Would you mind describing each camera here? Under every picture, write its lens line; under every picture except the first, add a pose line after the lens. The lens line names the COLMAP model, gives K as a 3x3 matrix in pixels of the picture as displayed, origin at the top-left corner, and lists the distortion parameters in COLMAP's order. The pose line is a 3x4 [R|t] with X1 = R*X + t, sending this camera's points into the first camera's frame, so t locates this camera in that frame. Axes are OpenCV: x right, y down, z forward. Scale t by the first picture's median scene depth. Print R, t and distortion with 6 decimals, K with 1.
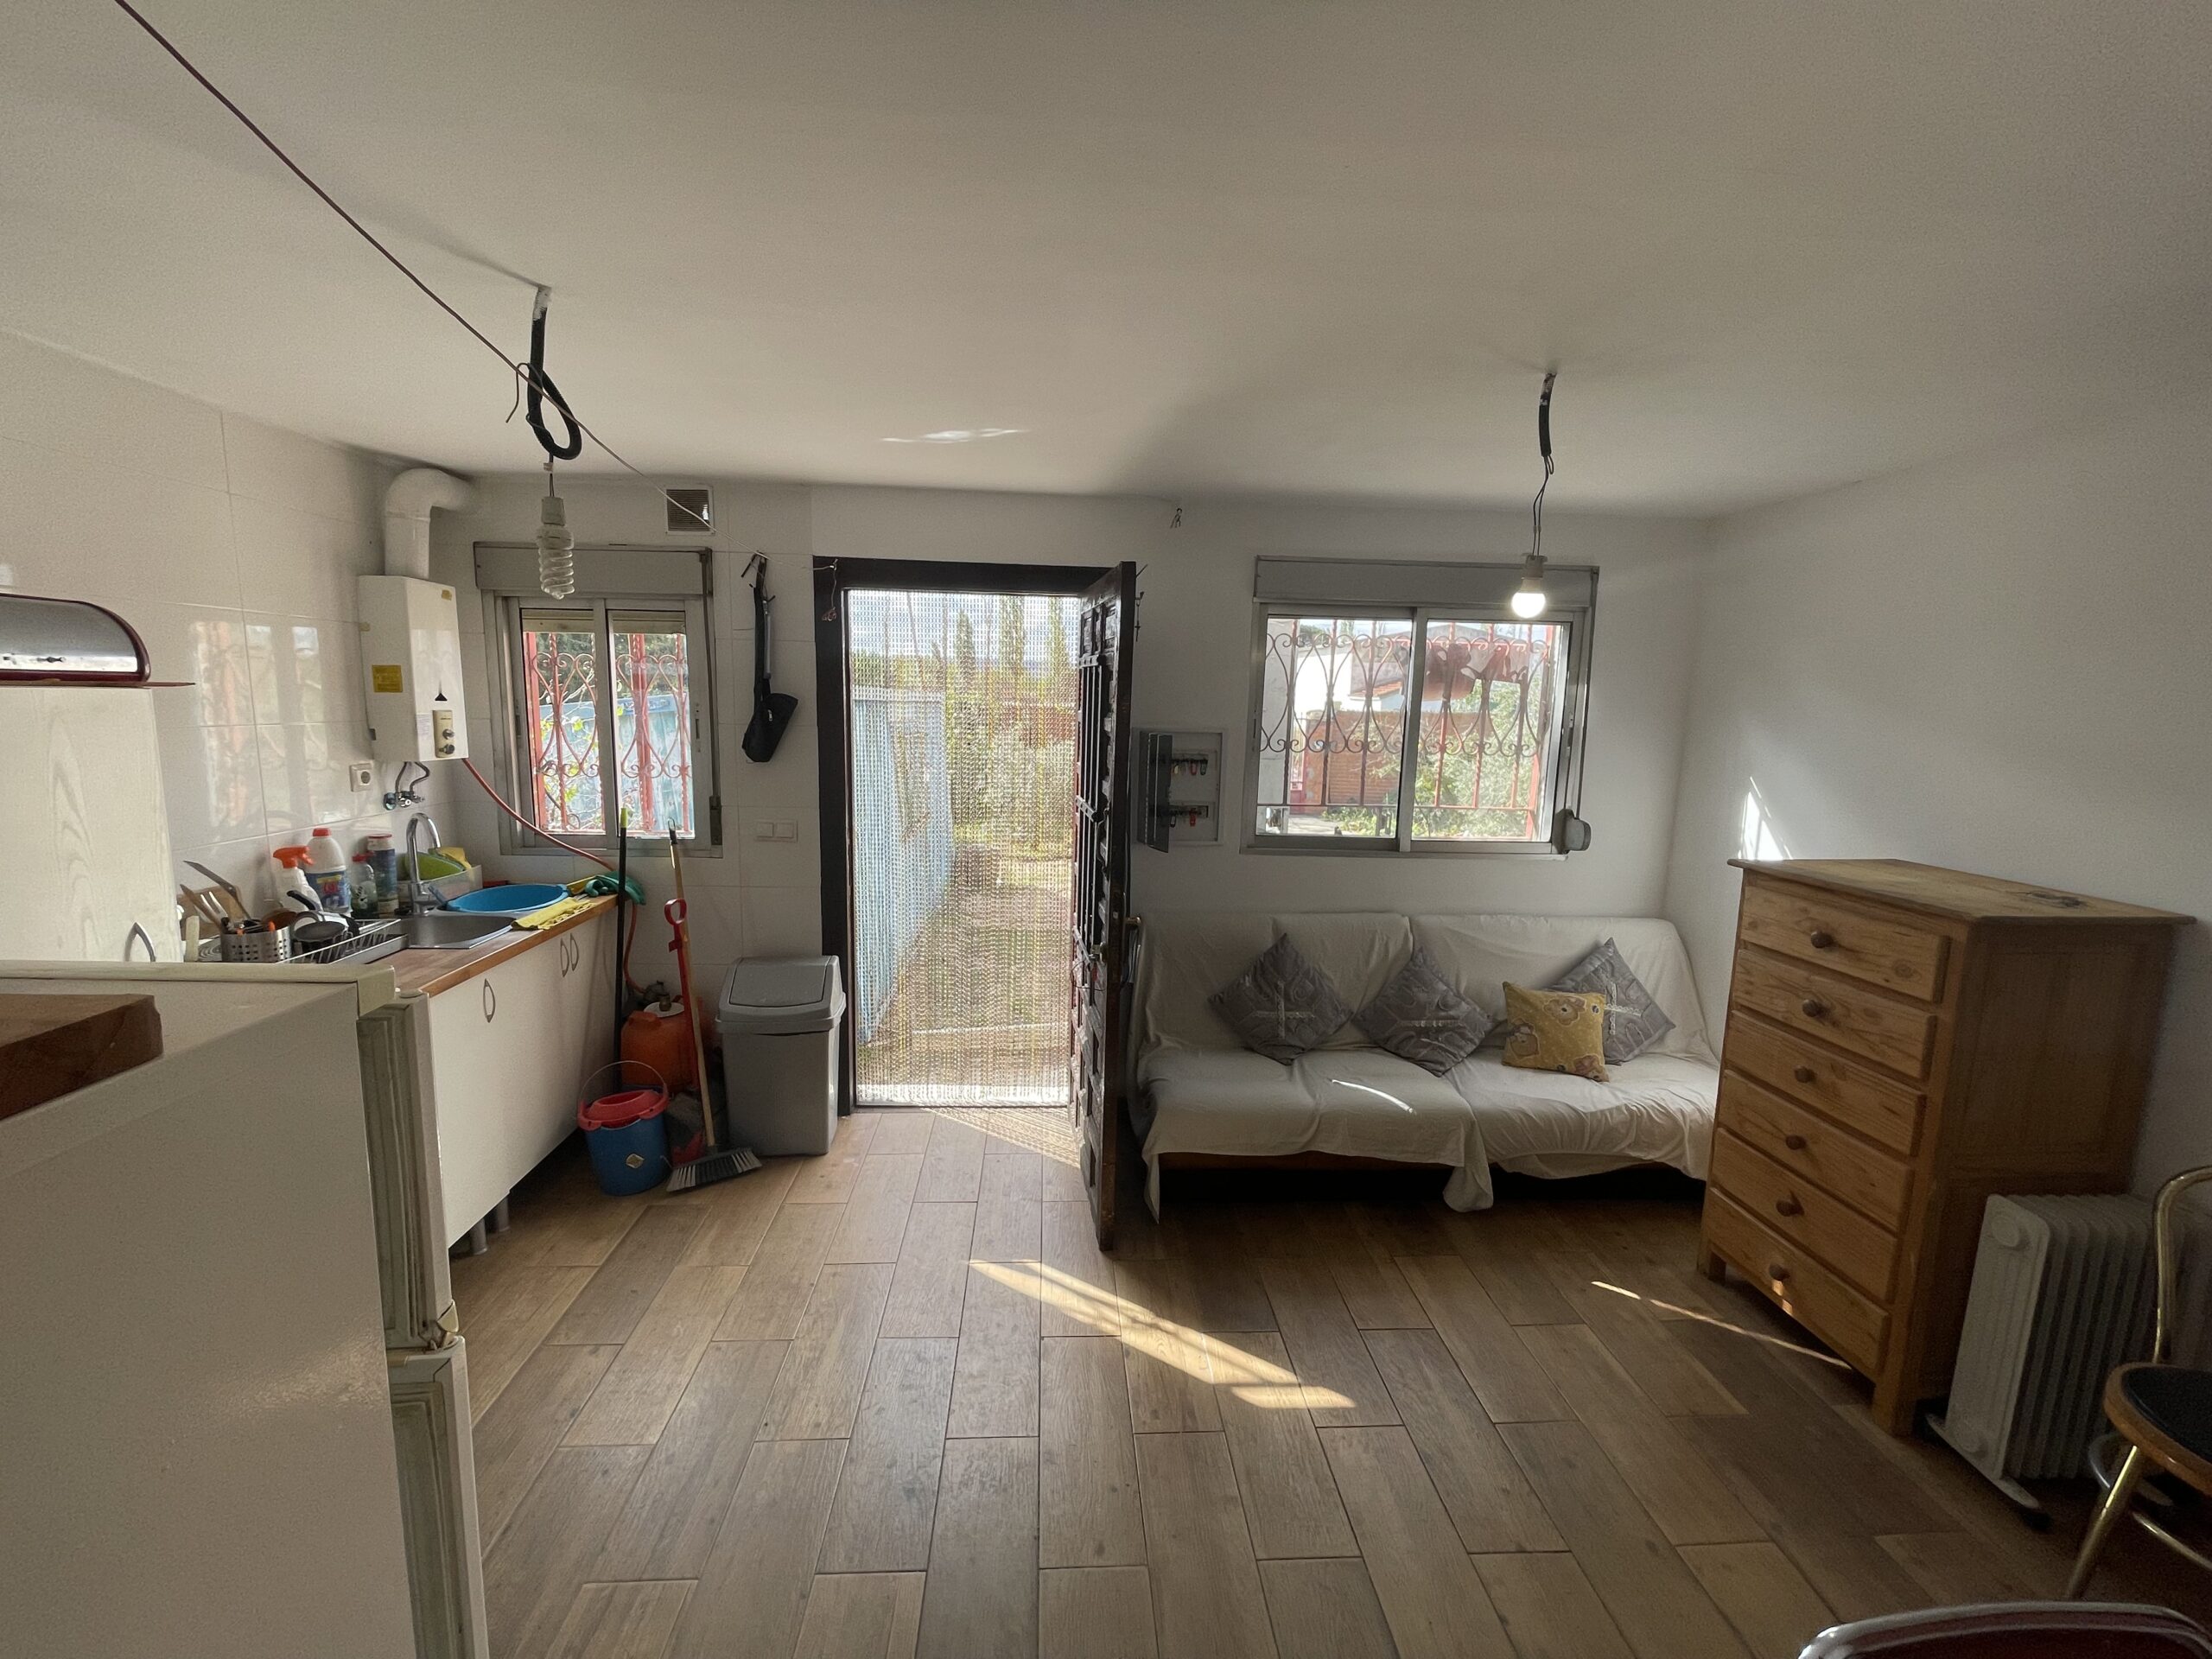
lens RADIAL K [[888.3, 0, 1106.8], [0, 888.3, 821.3], [0, 0, 1]] dist [-0.002841, 0.000085]
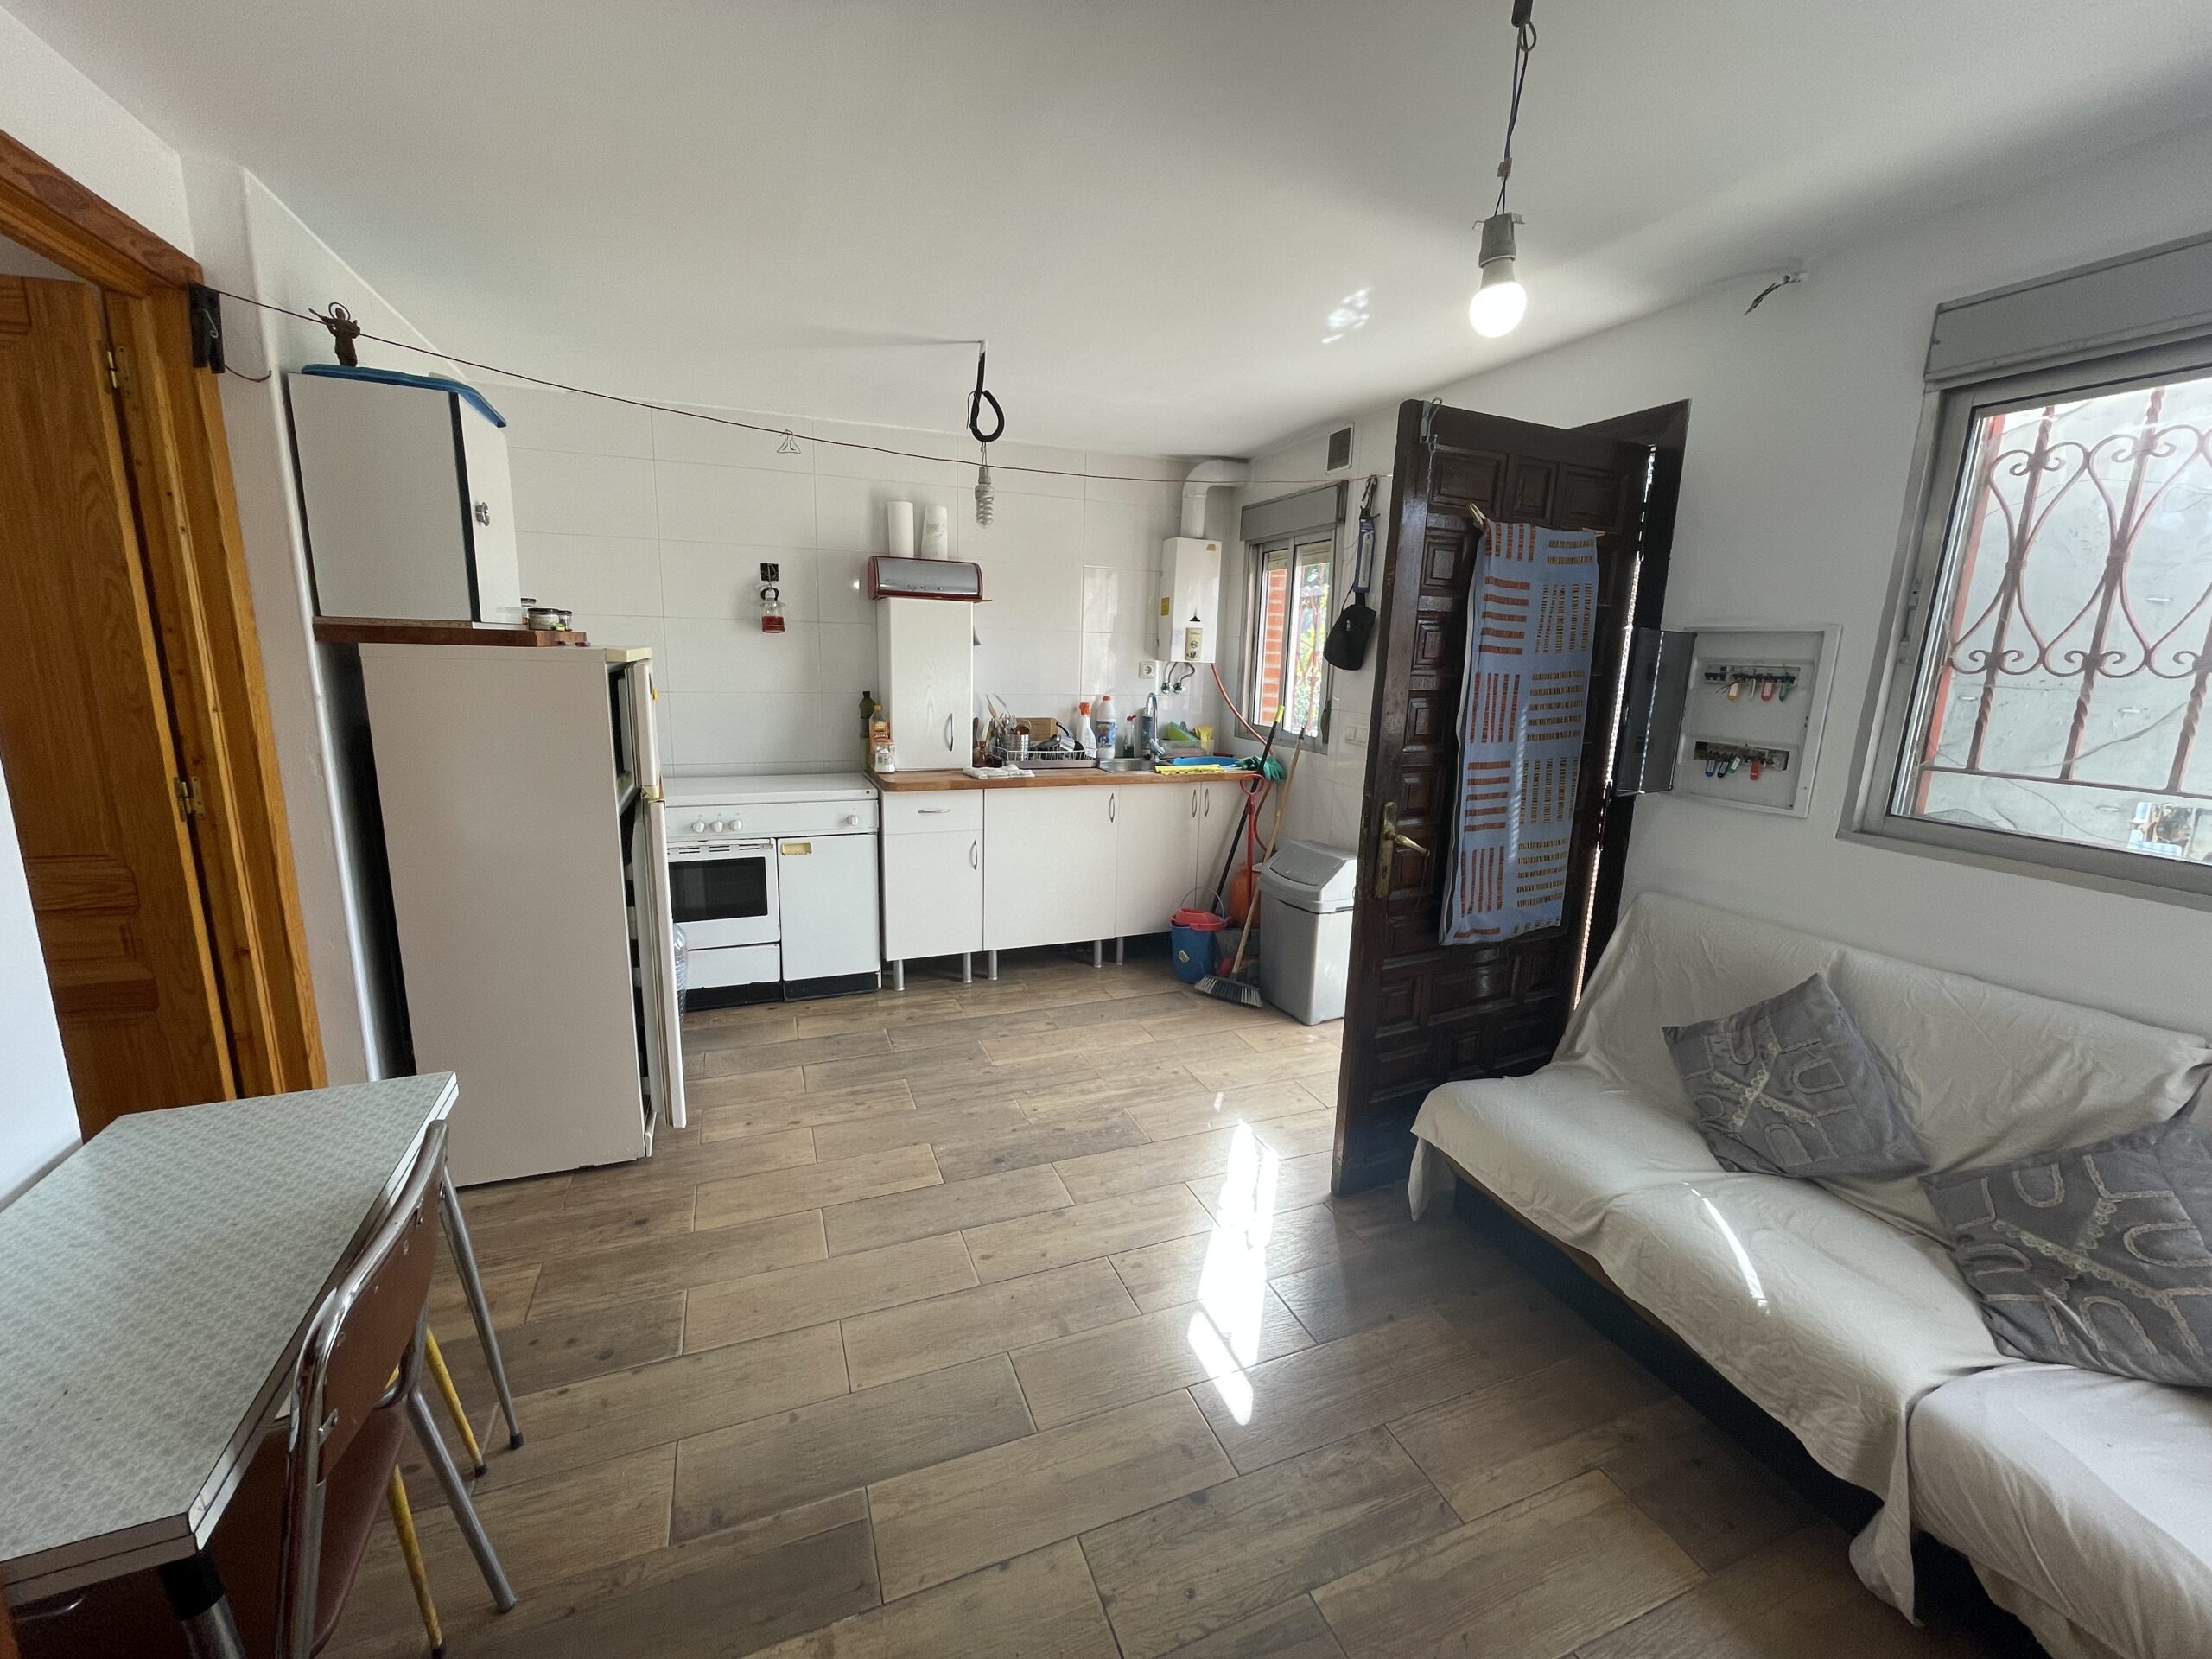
lens RADIAL K [[888.3, 0, 1100.1], [0, 888.3, 830.1], [0, 0, 1]] dist [-0.002841, 0.000085]
pose [[0.317579, 0.176064, -0.931743, 0.601406], [-0.149211, 0.979648, 0.134258, 0.027718], [0.936419, 0.096389, 0.337386, 0.371214]]
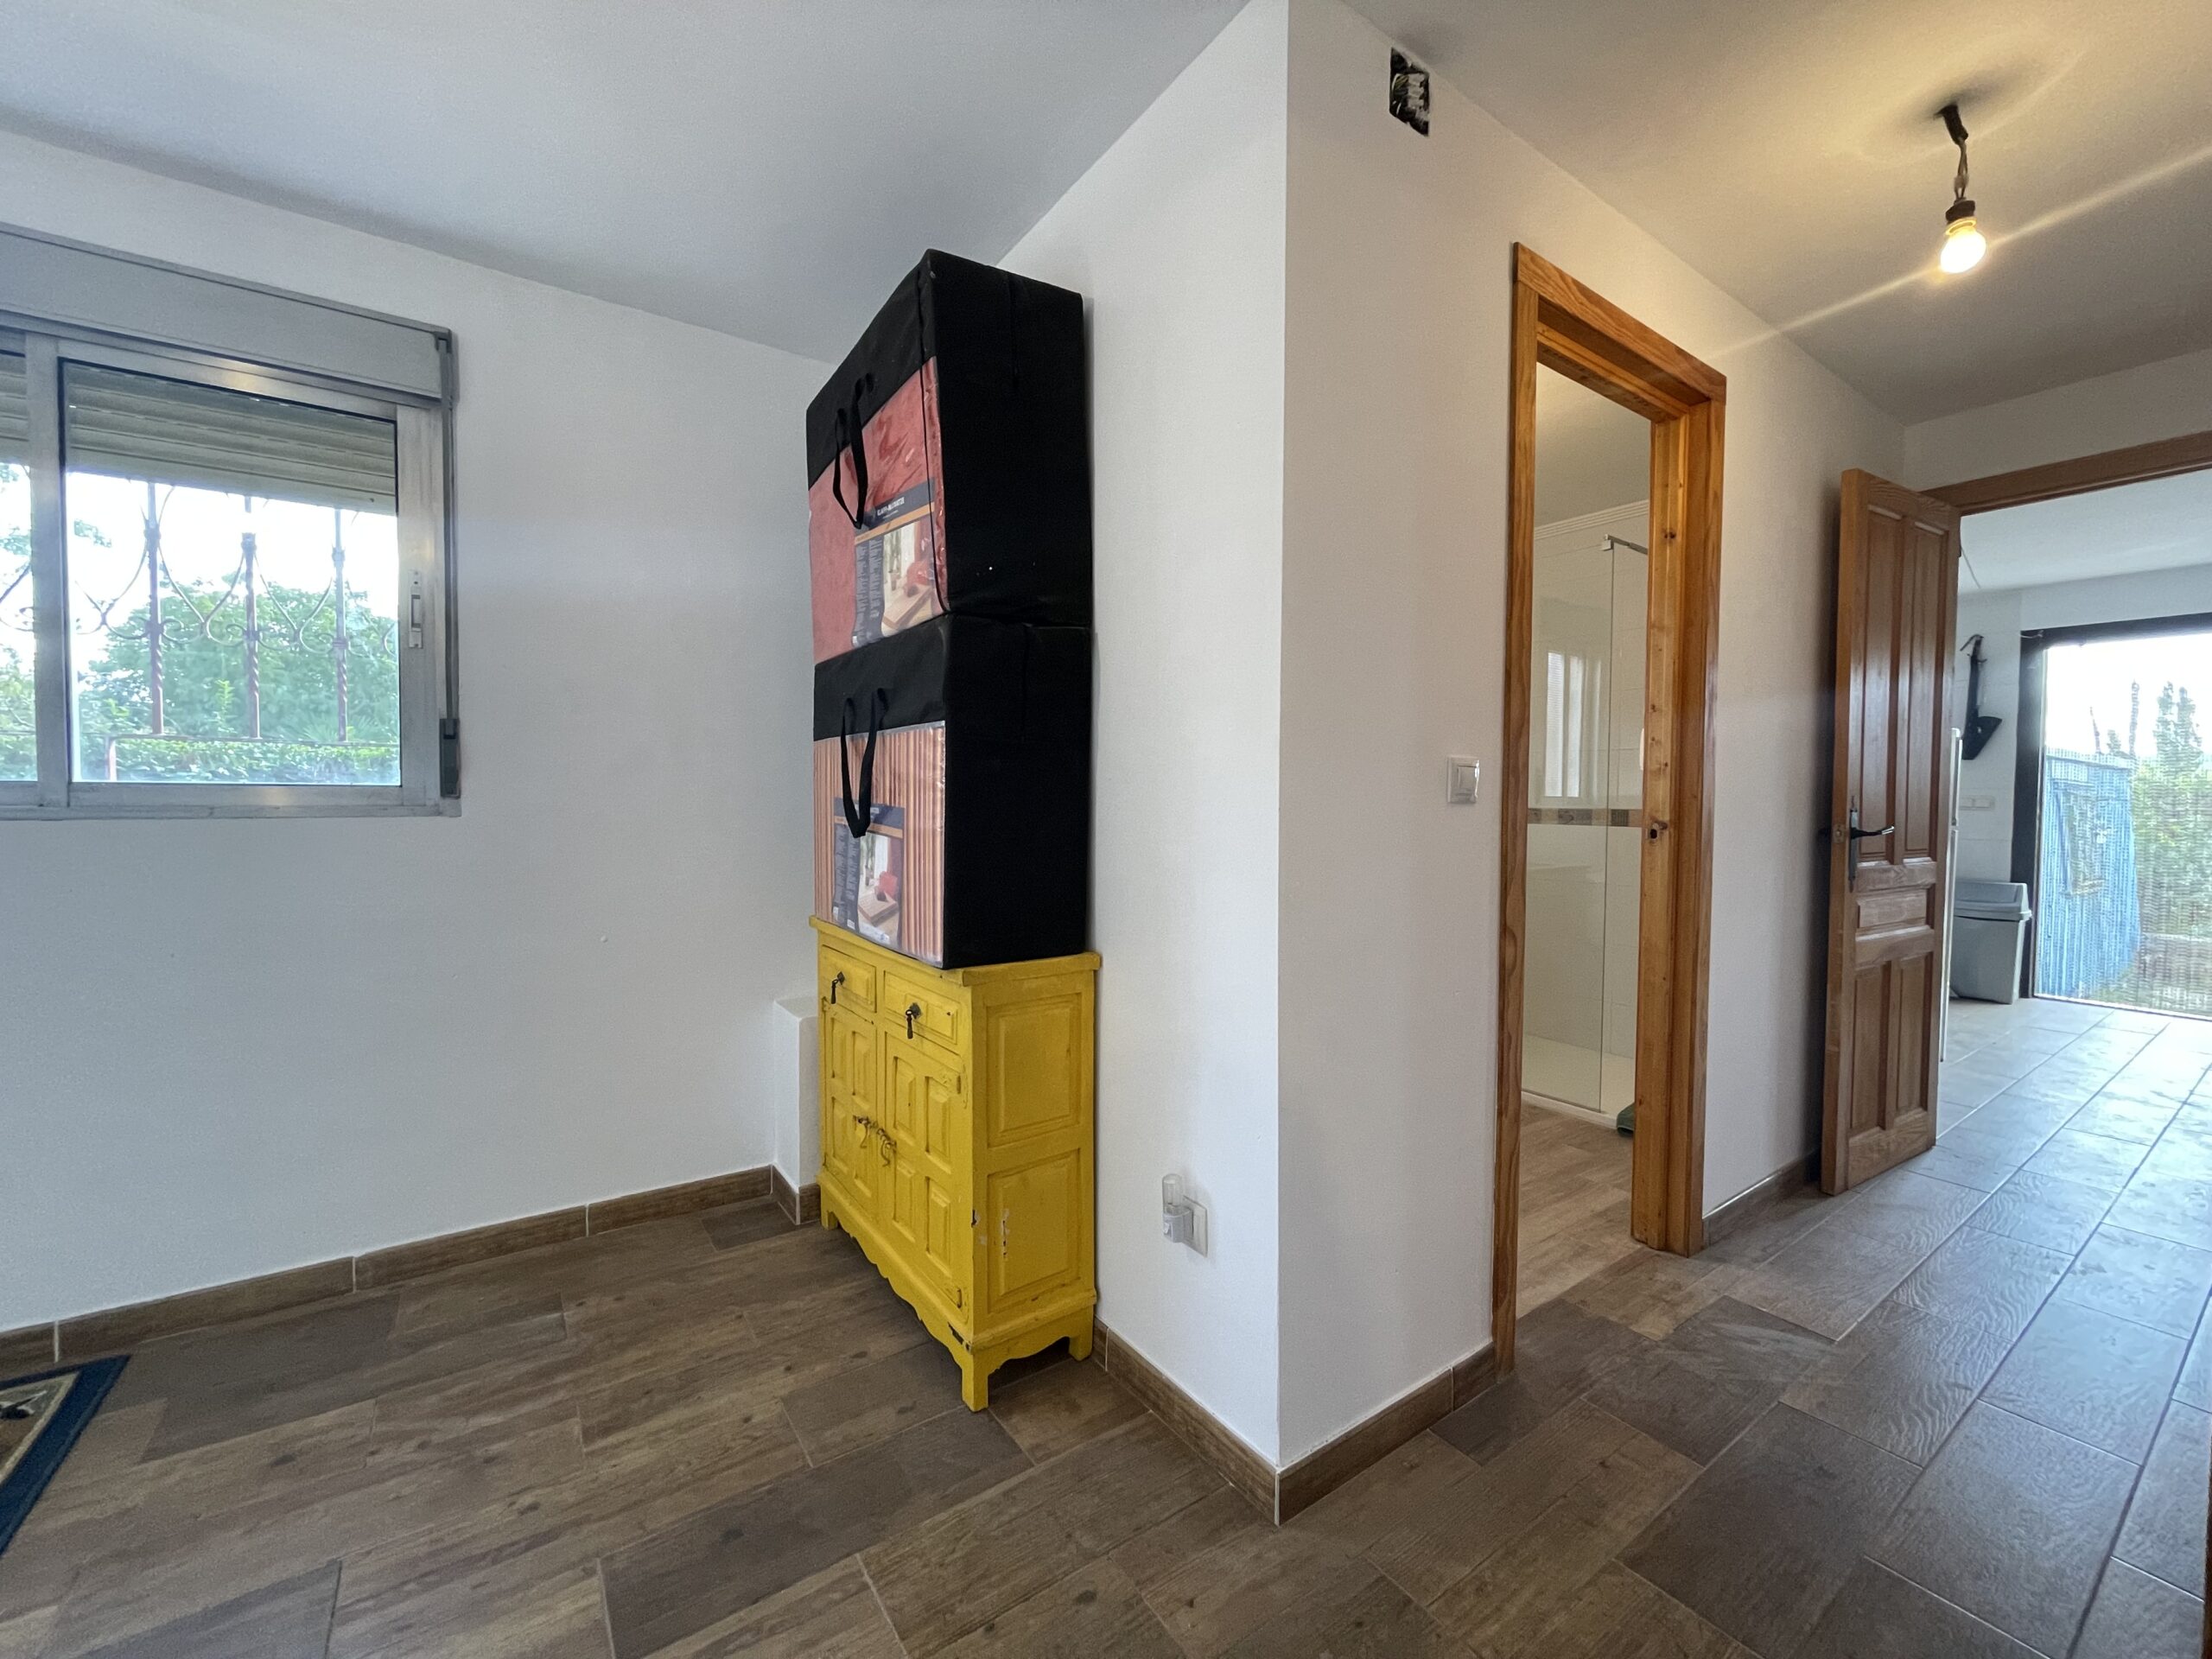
lens RADIAL K [[888.3, 0, 1097.4], [0, 888.3, 820.9], [0, 0, 1]] dist [-0.002841, 0.000085]
pose [[0.506398, 0.007160, -0.862270, 0.215608], [-0.121591, 0.990567, -0.063183, 0.358052], [0.853684, 0.136840, 0.502492, -1.223773]]
